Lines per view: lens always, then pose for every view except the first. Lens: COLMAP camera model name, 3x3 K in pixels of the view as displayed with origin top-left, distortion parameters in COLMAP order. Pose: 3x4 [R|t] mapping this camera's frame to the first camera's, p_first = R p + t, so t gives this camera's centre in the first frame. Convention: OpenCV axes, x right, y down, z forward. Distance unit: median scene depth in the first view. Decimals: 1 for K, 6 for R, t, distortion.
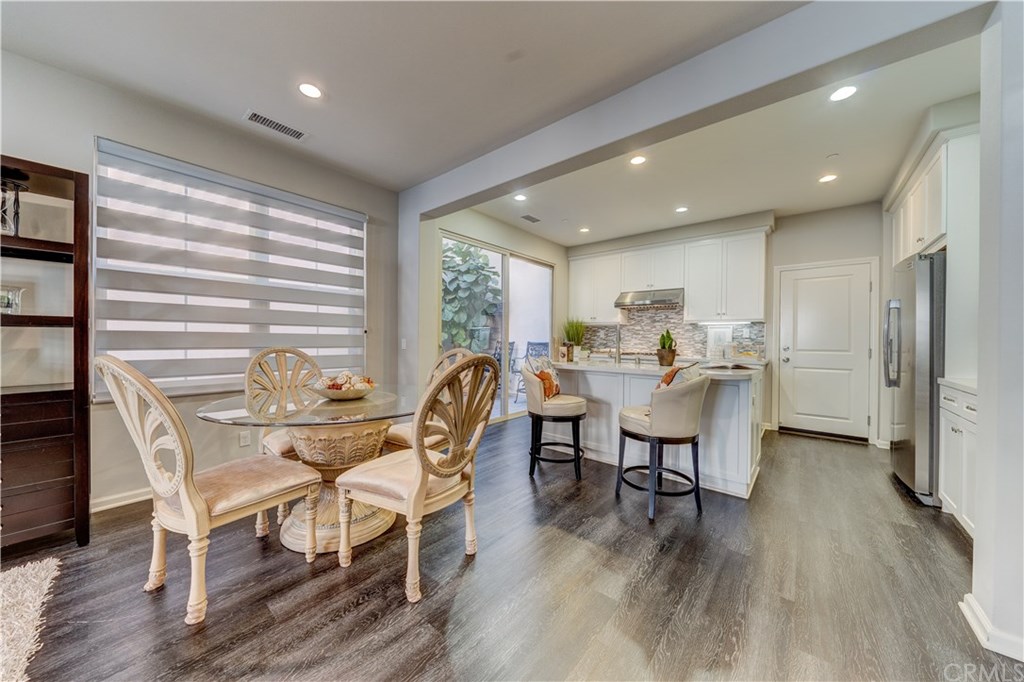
lens RADIAL K [[350.7, 0, 511.6], [0, 350.7, 339.8], [0, 0, 1]] dist [-0.005174, 0.000323]
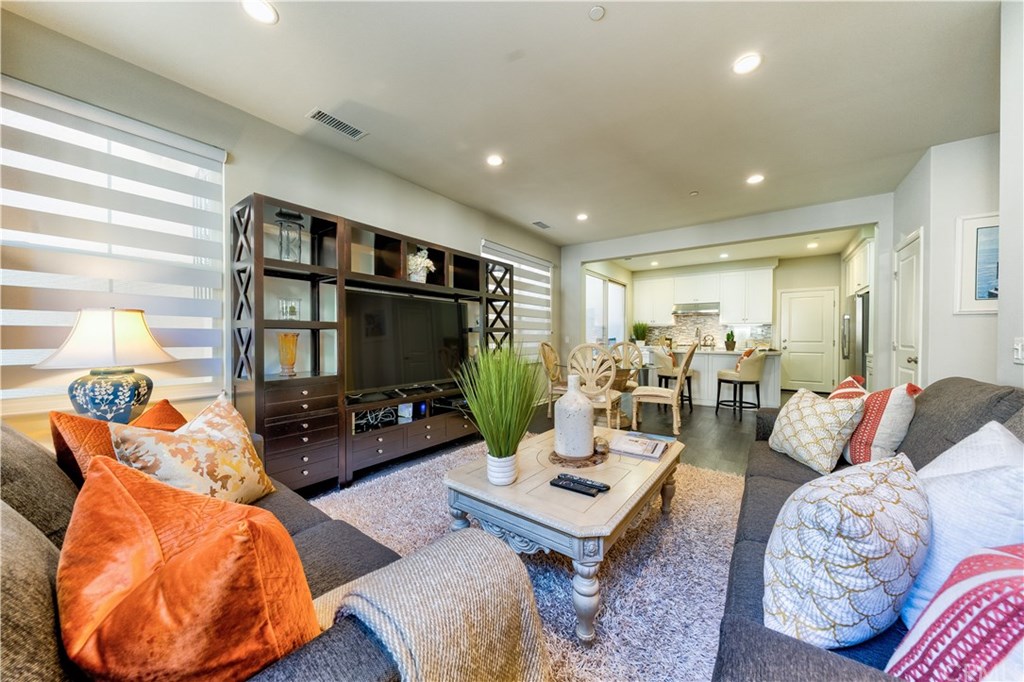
lens RADIAL K [[350.7, 0, 512.6], [0, 350.7, 339.5], [0, 0, 1]] dist [-0.005174, 0.000323]
pose [[0.998163, -0.008106, 0.060037, -0.762808], [0.007575, 0.999930, 0.009063, -0.006846], [-0.060107, -0.008591, 0.998155, -0.721765]]
